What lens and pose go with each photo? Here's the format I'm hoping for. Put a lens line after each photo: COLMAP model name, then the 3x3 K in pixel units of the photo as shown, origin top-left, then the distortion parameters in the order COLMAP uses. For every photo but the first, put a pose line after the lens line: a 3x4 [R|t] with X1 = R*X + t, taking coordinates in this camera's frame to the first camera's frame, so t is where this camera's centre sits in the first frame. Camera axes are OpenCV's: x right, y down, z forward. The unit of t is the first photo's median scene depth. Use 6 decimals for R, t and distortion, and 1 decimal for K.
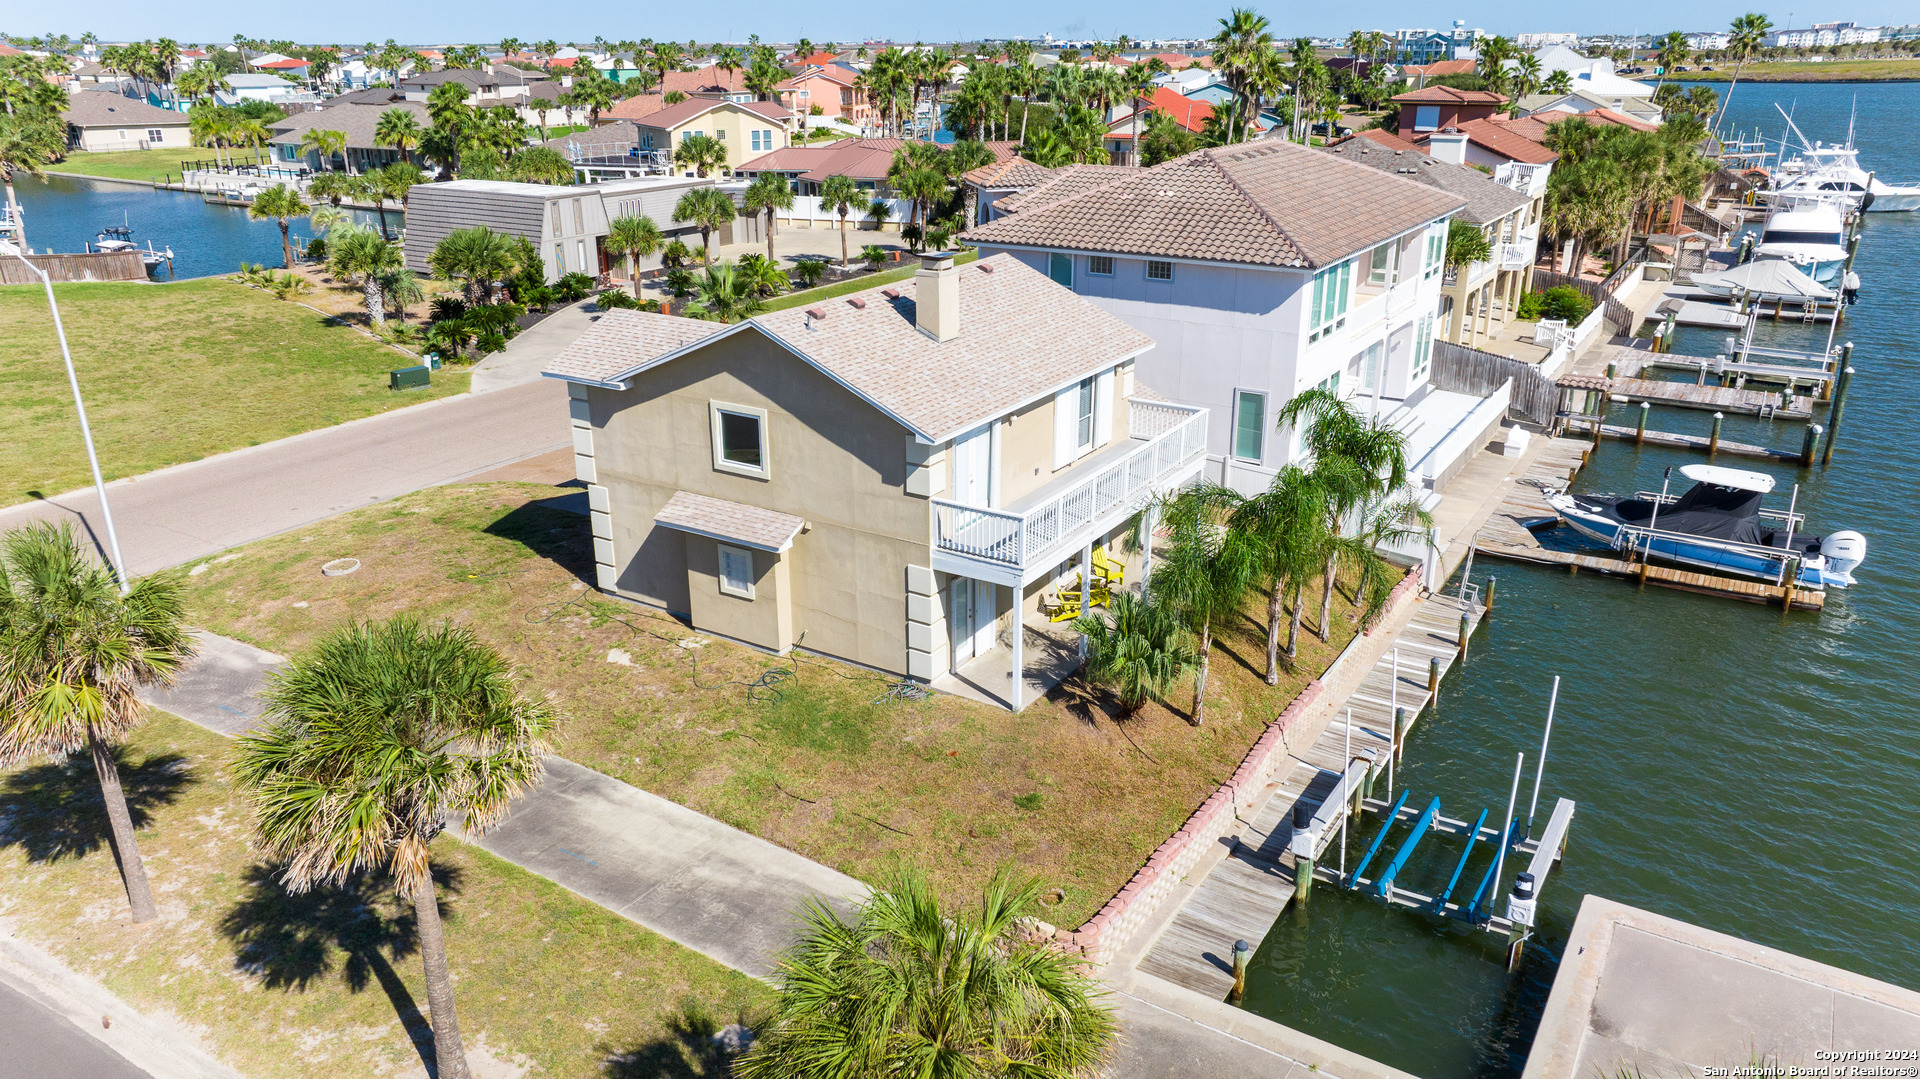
lens RADIAL K [[1344.4, 0, 956.0], [0, 1344.4, 541.5], [0, 0, 1]] dist [0.001549, 0.031249]
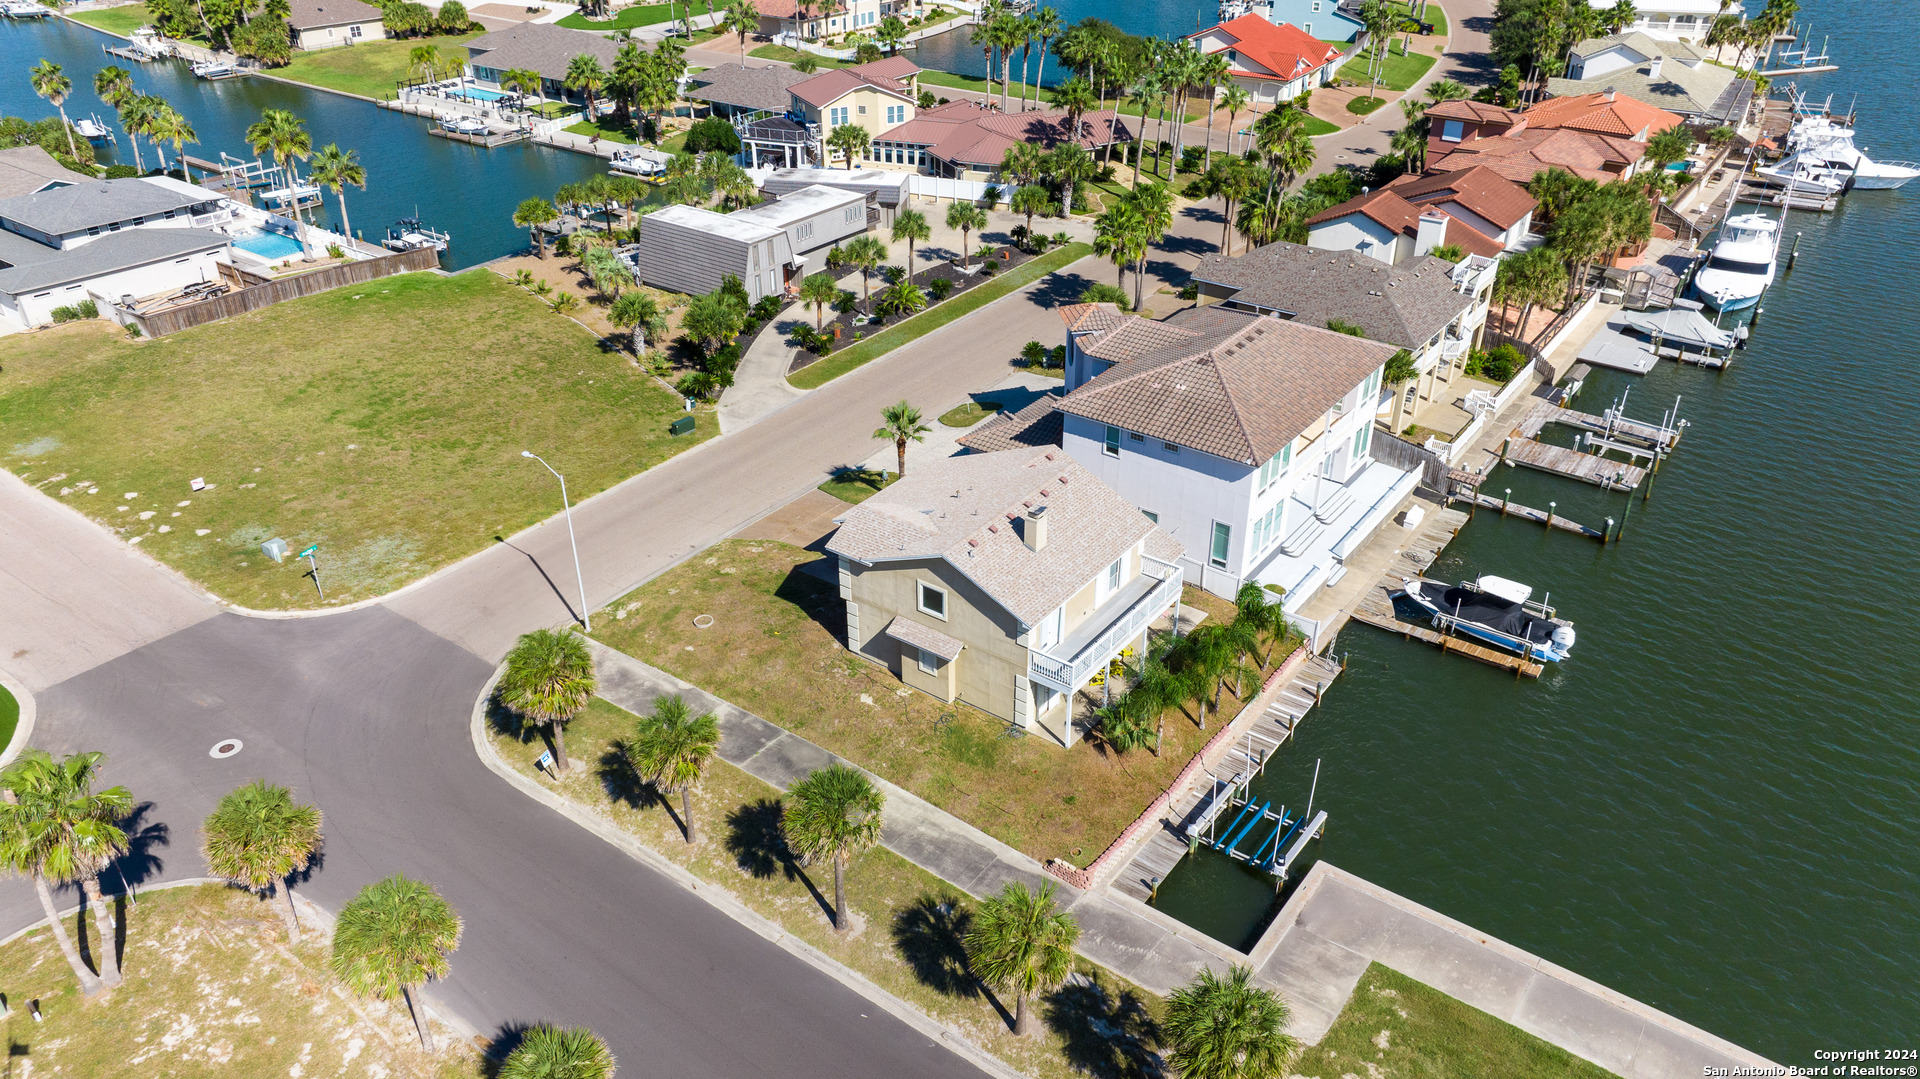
lens RADIAL K [[1344.4, 0, 952.8], [0, 1344.4, 539.9], [0, 0, 1]] dist [0.001549, 0.031249]
pose [[0.997194, 0.037420, -0.064844, -0.006703], [-0.025973, 0.985250, 0.169140, -0.450352], [0.070216, -0.166982, 0.983457, -0.828093]]
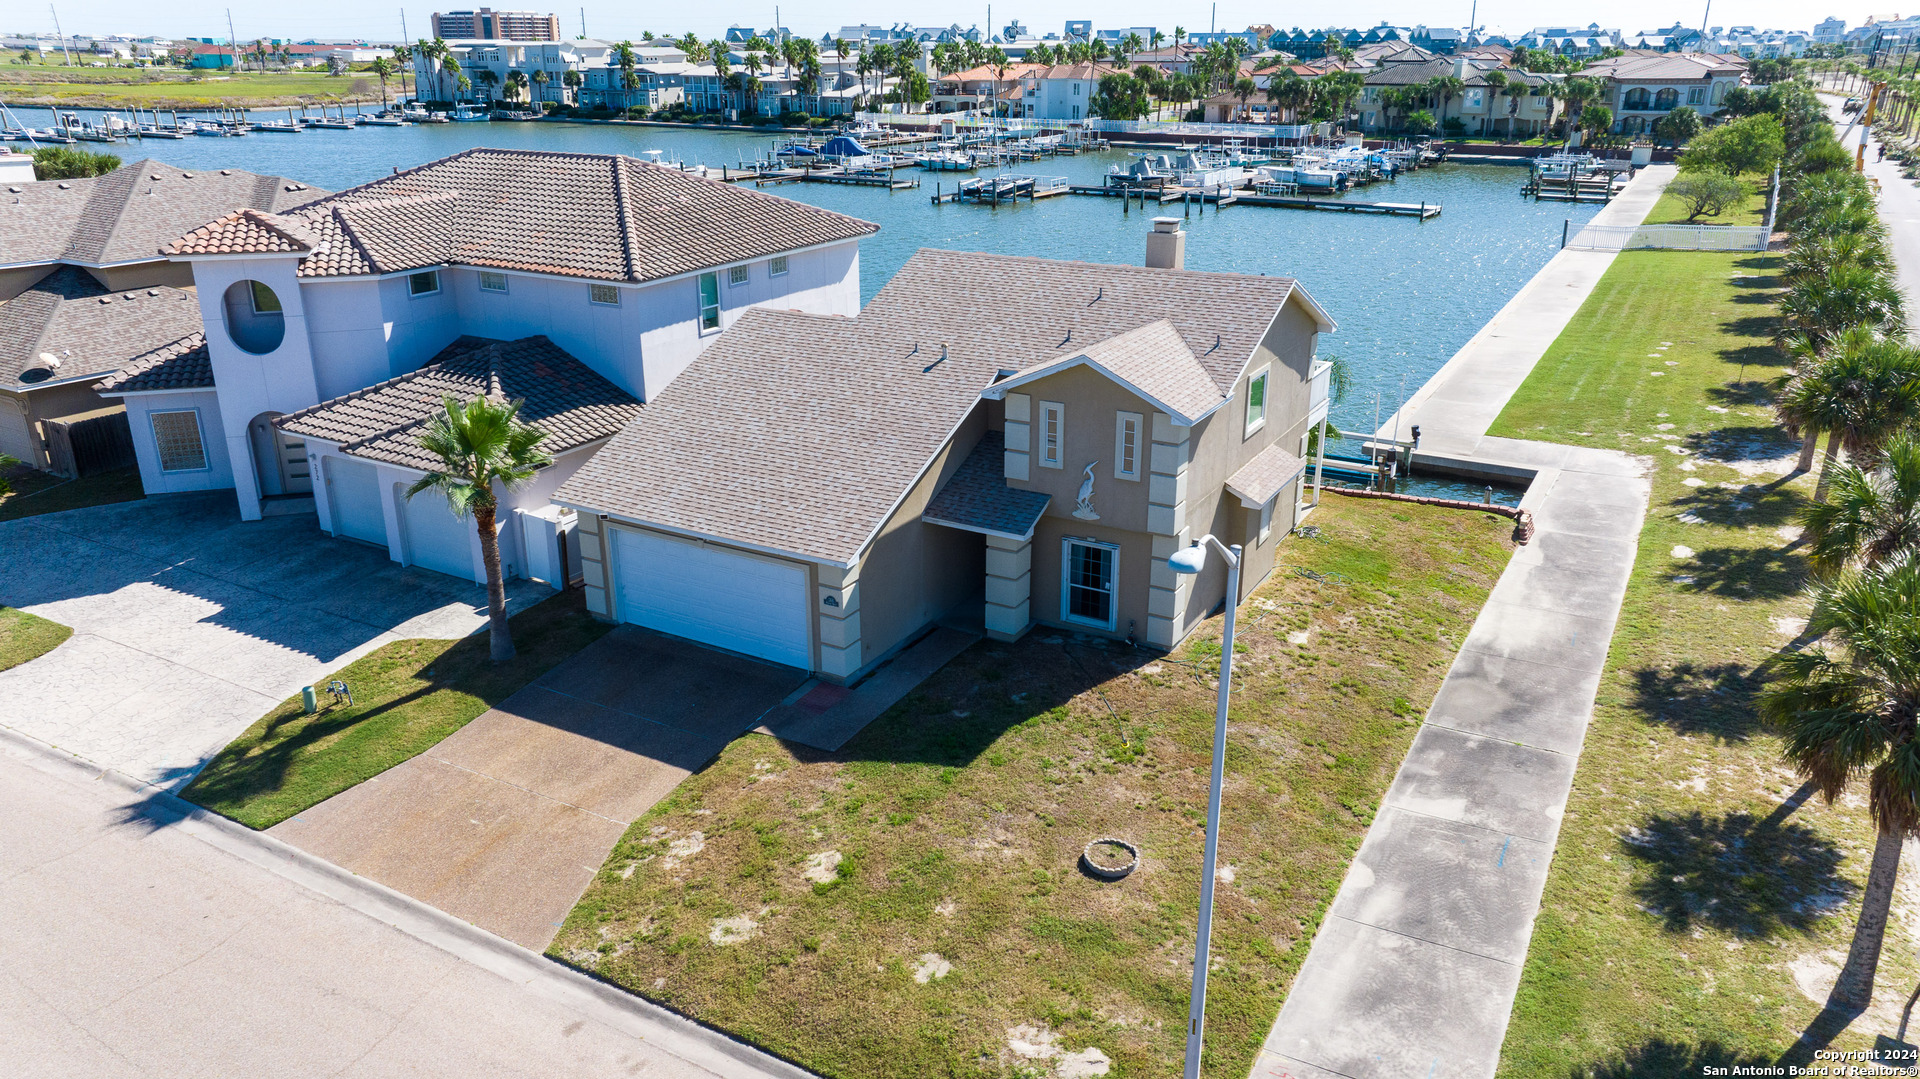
lens RADIAL K [[1344.4, 0, 962.9], [0, 1344.4, 537.7], [0, 0, 1]] dist [0.001549, 0.031249]
pose [[-0.041579, -0.344740, 0.937777, -1.115321], [0.352807, 0.873060, 0.336592, -0.395583], [-0.934772, 0.344849, 0.085326, 1.064581]]
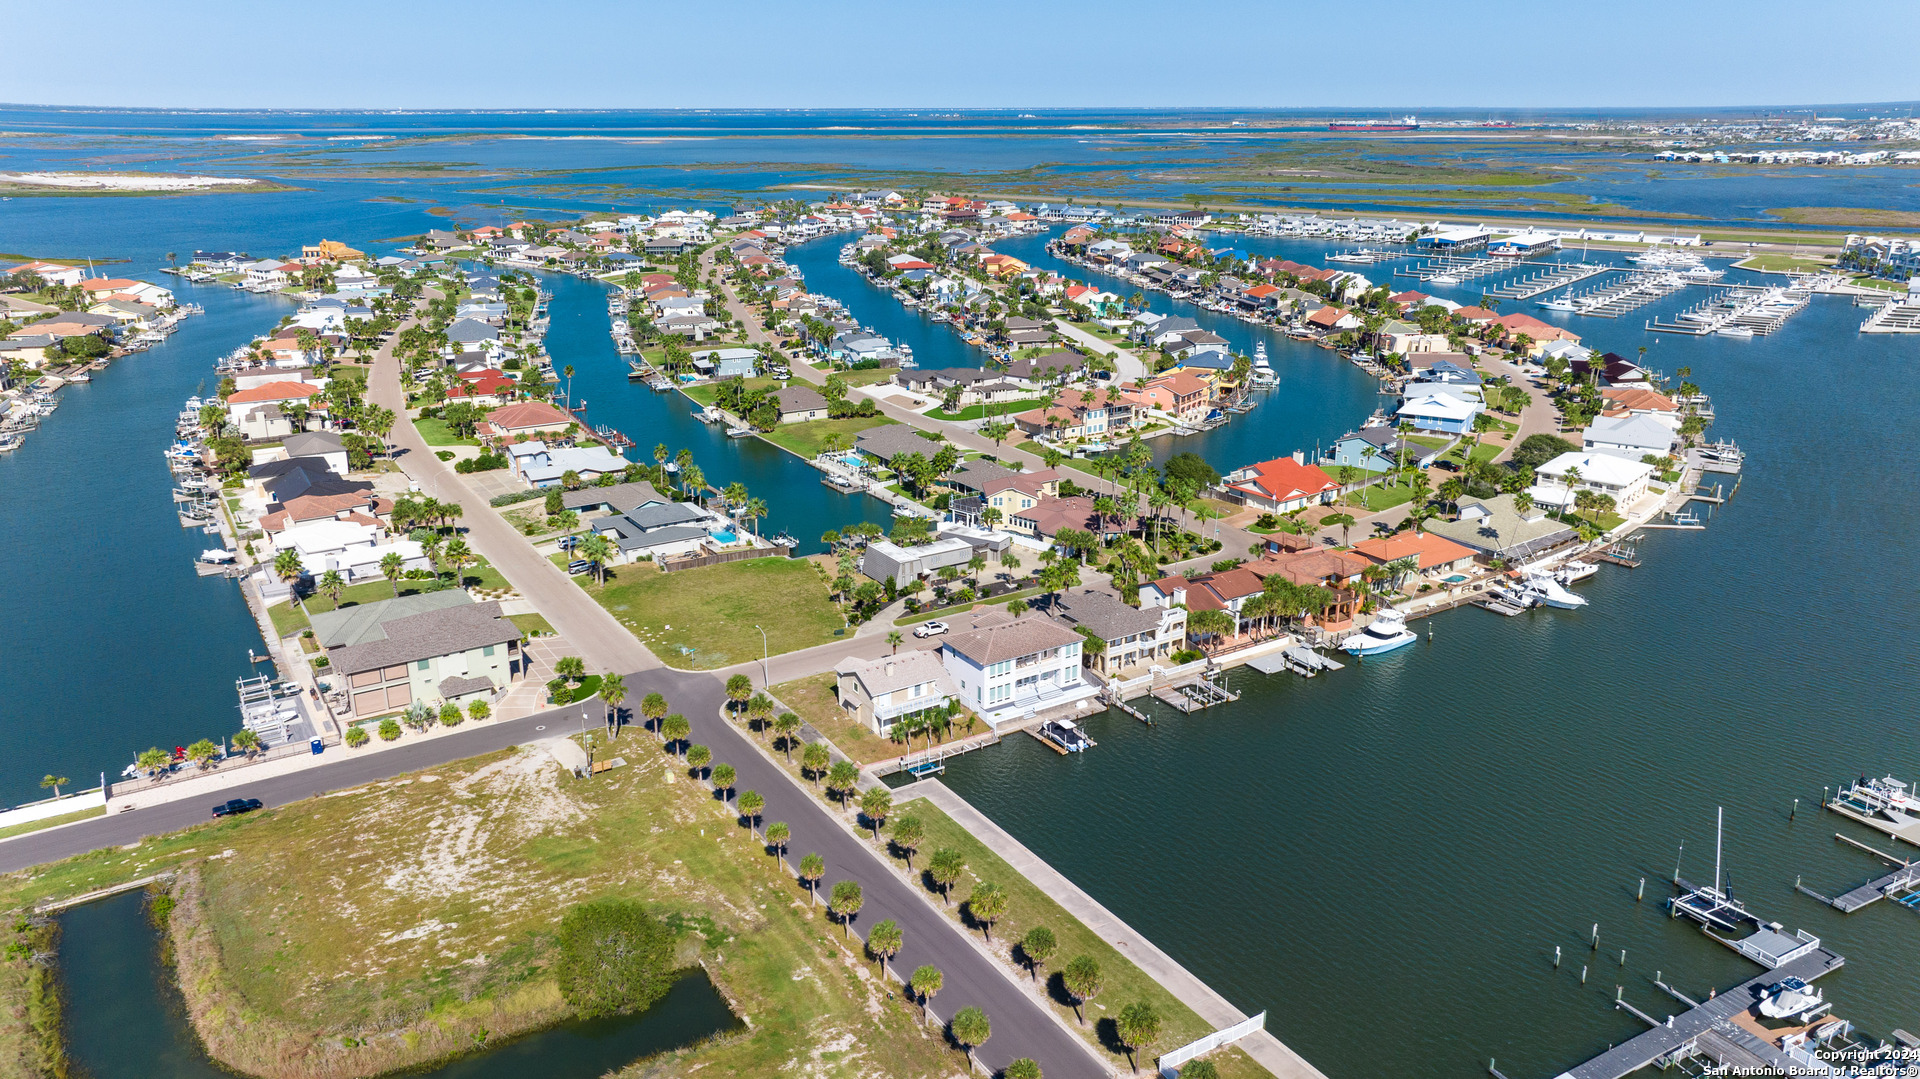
lens RADIAL K [[1344.3, 0, 958.1], [0, 1344.3, 537.6], [0, 0, 1]] dist [0.008605, -0.000361]
pose [[0.906387, 0.133545, -0.400785, 2.401770], [-0.149902, 0.988654, -0.009578, -0.696032], [0.394959, 0.068760, 0.916122, -4.097394]]
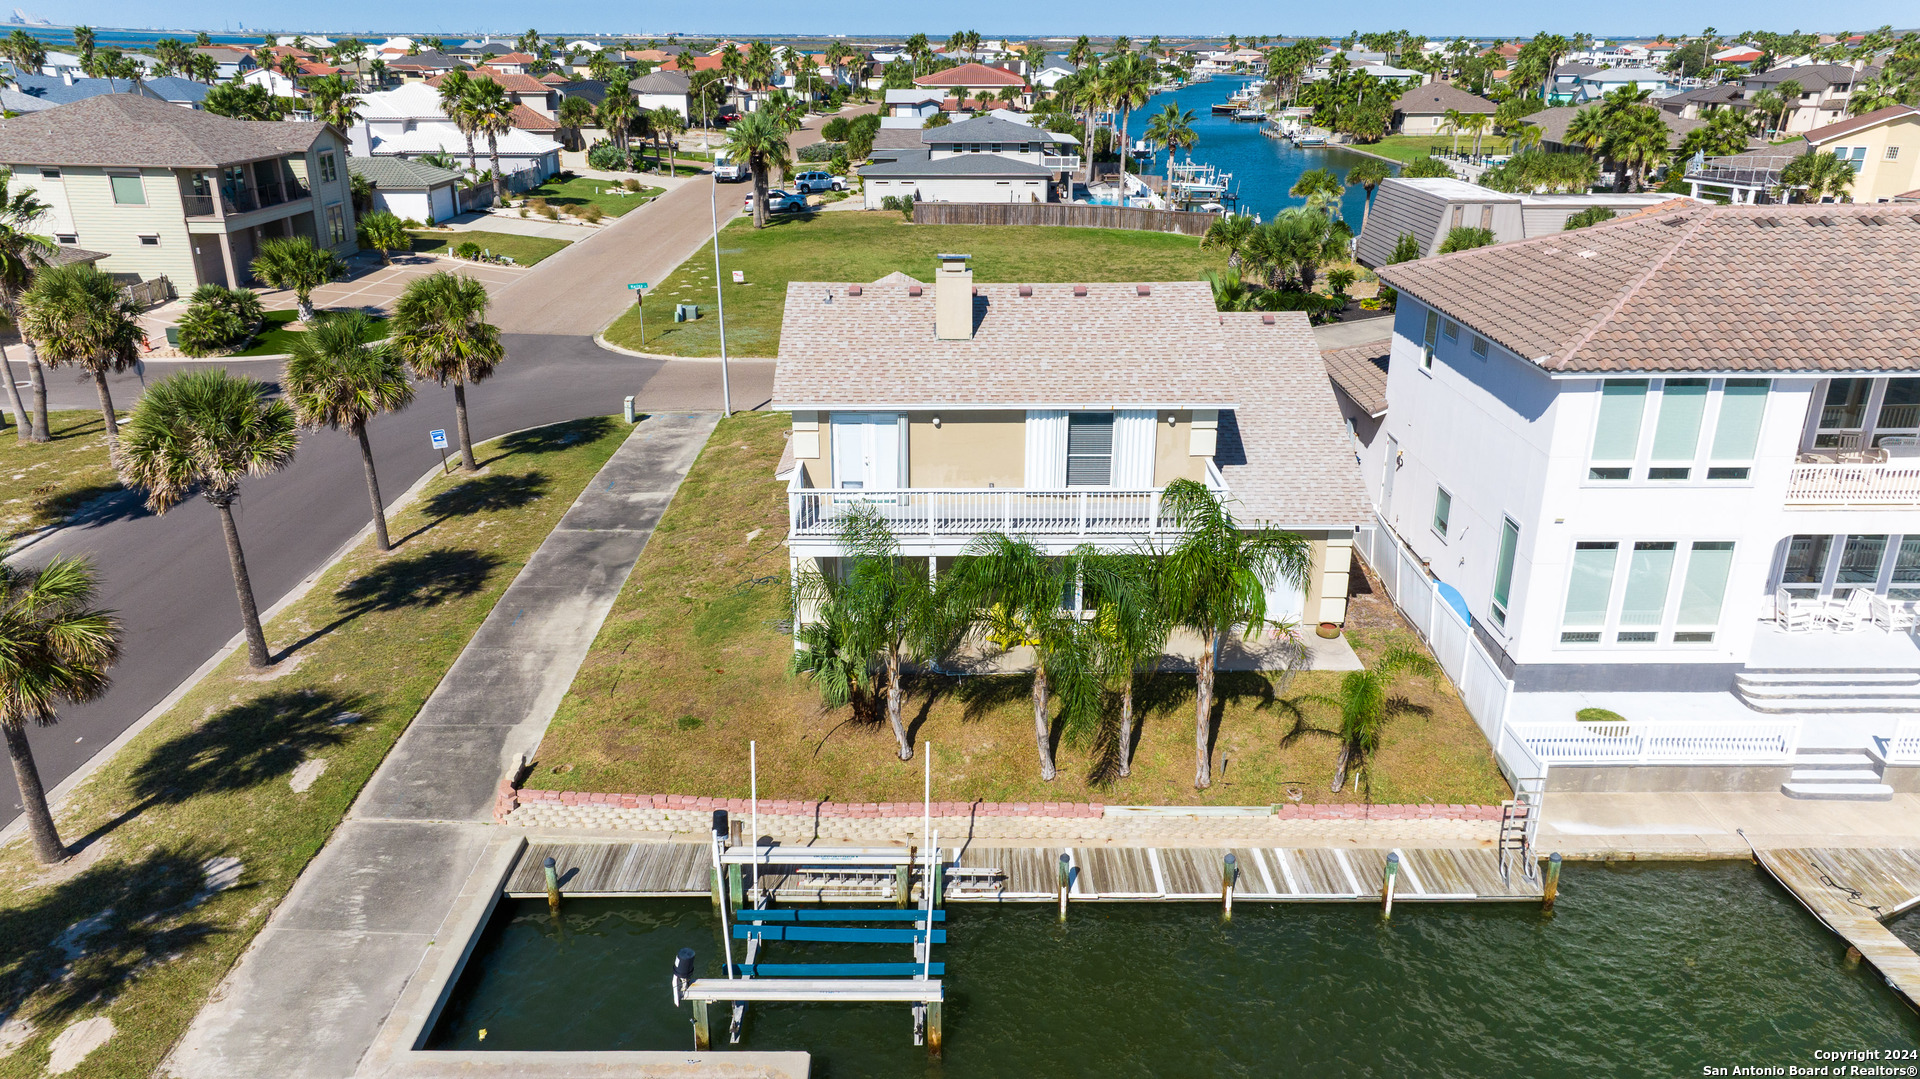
lens RADIAL K [[1344.4, 0, 957.4], [0, 1344.4, 541.8], [0, 0, 1]] dist [0.001549, 0.031249]
pose [[0.540135, 0.301385, -0.785761, 0.802869], [-0.297680, 0.941737, 0.156584, -0.153486], [0.787172, 0.149329, 0.598382, 0.373105]]
